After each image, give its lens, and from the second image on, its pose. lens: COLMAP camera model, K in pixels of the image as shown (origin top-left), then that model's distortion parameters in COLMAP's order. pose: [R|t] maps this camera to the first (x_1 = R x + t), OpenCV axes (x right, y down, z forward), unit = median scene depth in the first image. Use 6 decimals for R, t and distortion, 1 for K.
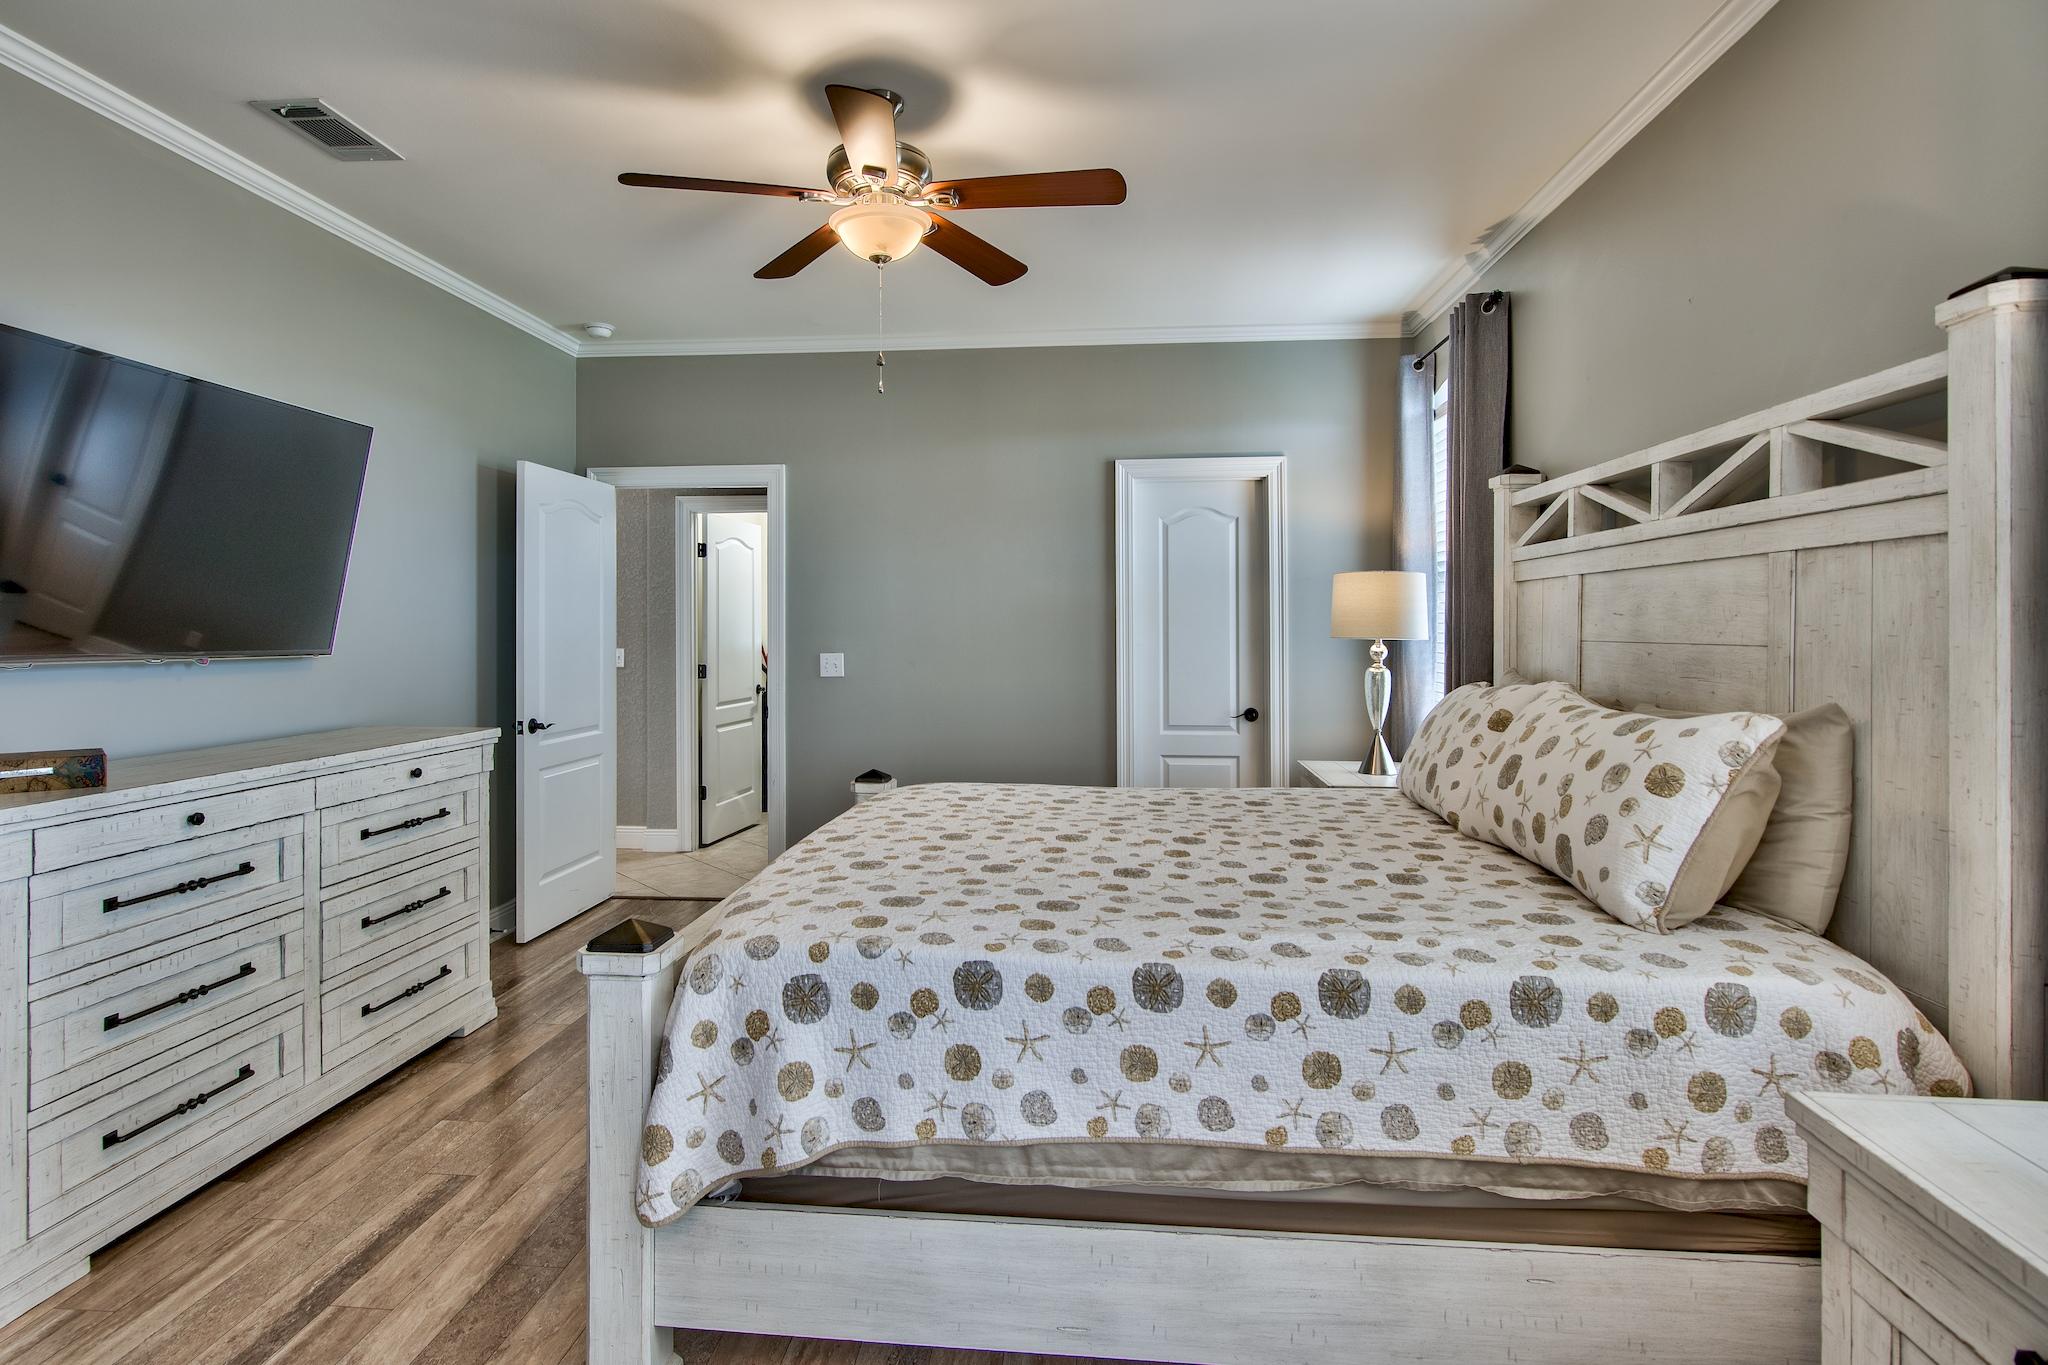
lens RADIAL K [[1026.4, 0, 1022.5], [0, 1026.4, 621.8], [0, 0, 1]] dist [-0.002253, -0.002379]
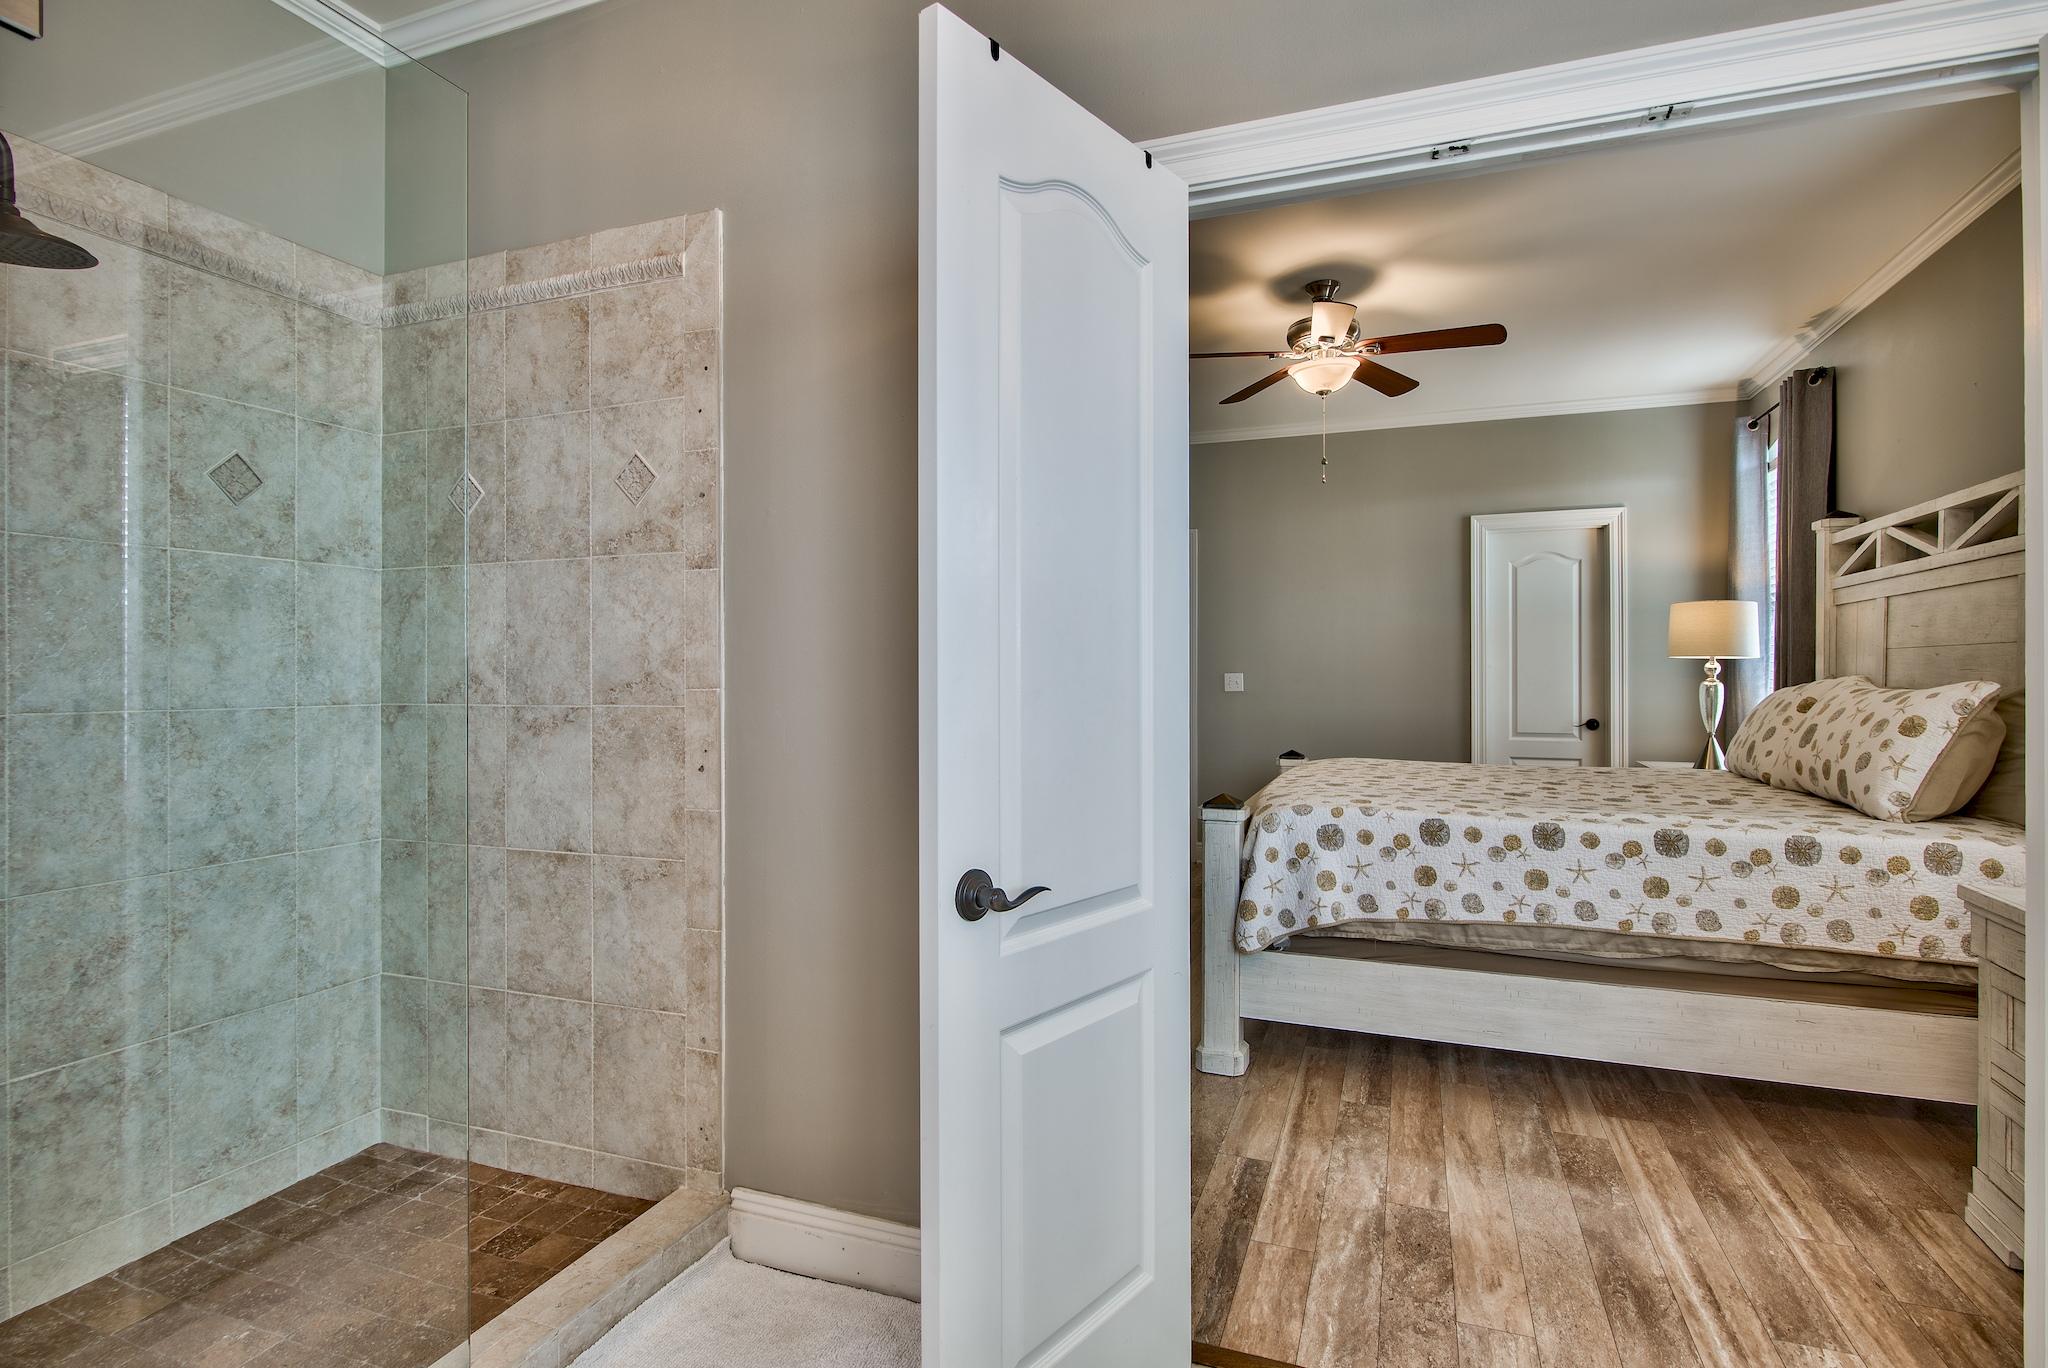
lens RADIAL K [[1026.4, 0, 1024.8], [0, 1026.4, 678.9], [0, 0, 1]] dist [-0.002253, -0.002379]
pose [[0.963109, 0.001860, -0.269106, -0.231024], [-0.000524, 0.999987, 0.005037, 0.079190], [0.269112, -0.004710, 0.963097, -0.816747]]
